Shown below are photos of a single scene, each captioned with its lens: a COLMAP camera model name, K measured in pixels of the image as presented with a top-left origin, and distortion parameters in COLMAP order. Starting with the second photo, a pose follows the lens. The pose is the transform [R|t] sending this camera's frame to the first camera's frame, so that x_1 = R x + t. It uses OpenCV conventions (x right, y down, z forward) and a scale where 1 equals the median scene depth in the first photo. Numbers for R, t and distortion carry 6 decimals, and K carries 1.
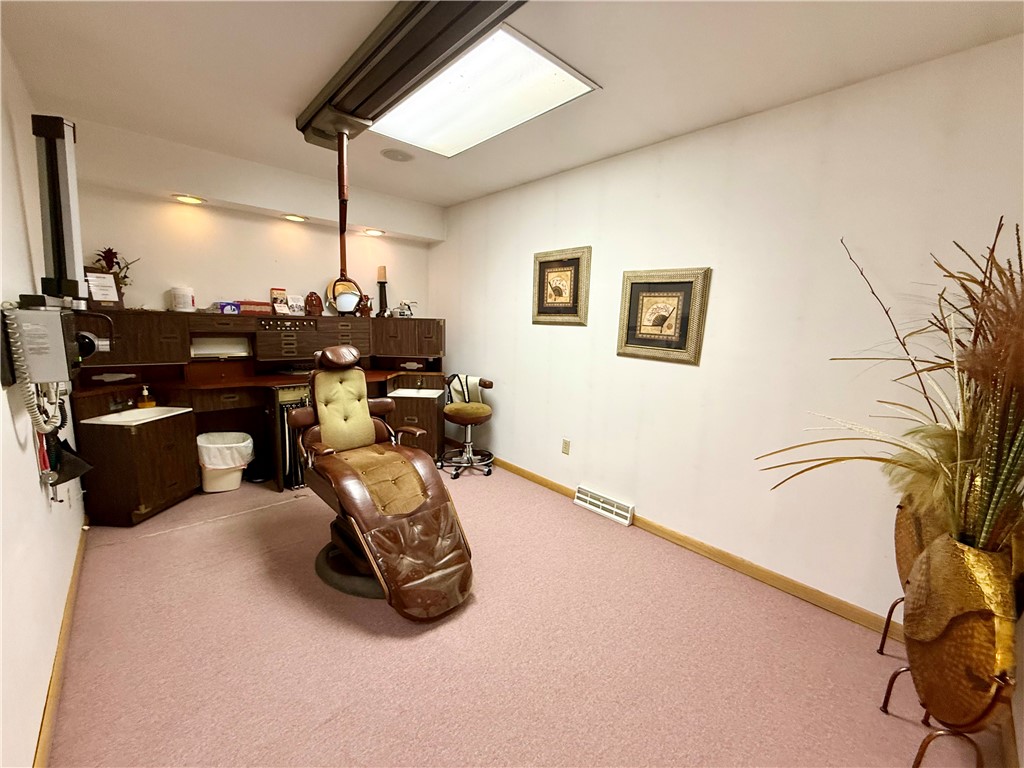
lens RADIAL K [[410.3, 0, 512.0], [0, 410.3, 384.0], [0, 0, 1]] dist [-0.001795, -0.000197]
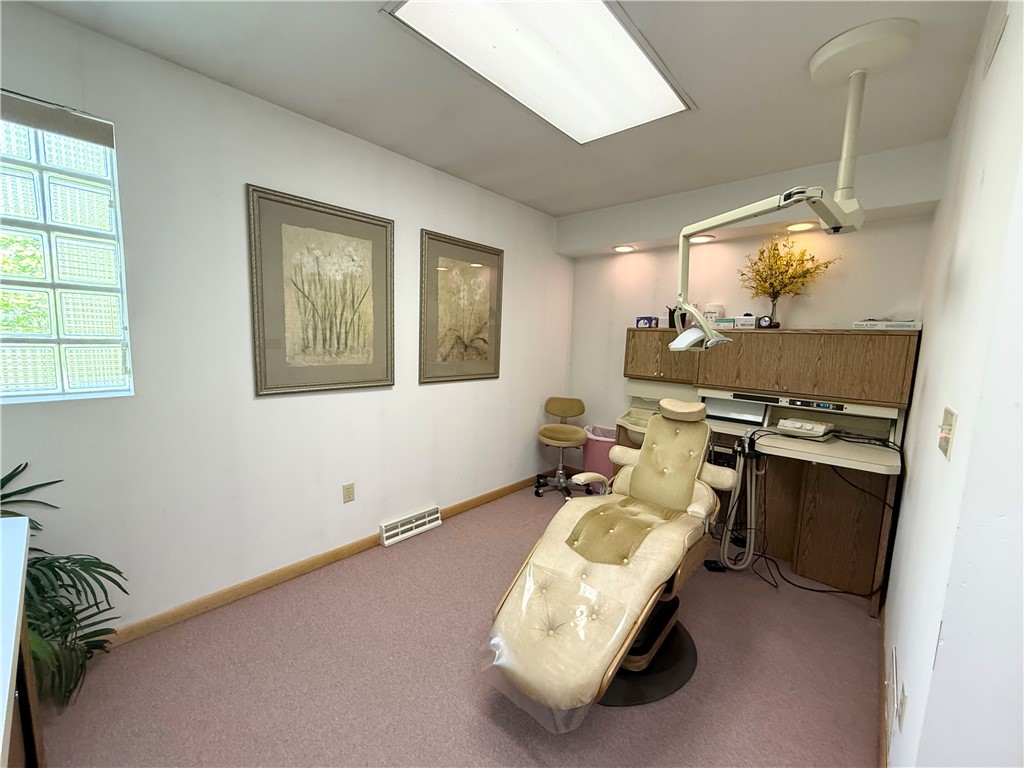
lens RADIAL K [[410.3, 0, 512.0], [0, 410.3, 384.0], [0, 0, 1]] dist [-0.001795, -0.000197]
pose [[-0.097933, -0.149461, 0.983906, -0.697333], [0.102729, 0.981859, 0.159376, -0.156540], [-0.989877, 0.116684, -0.080803, 0.816481]]
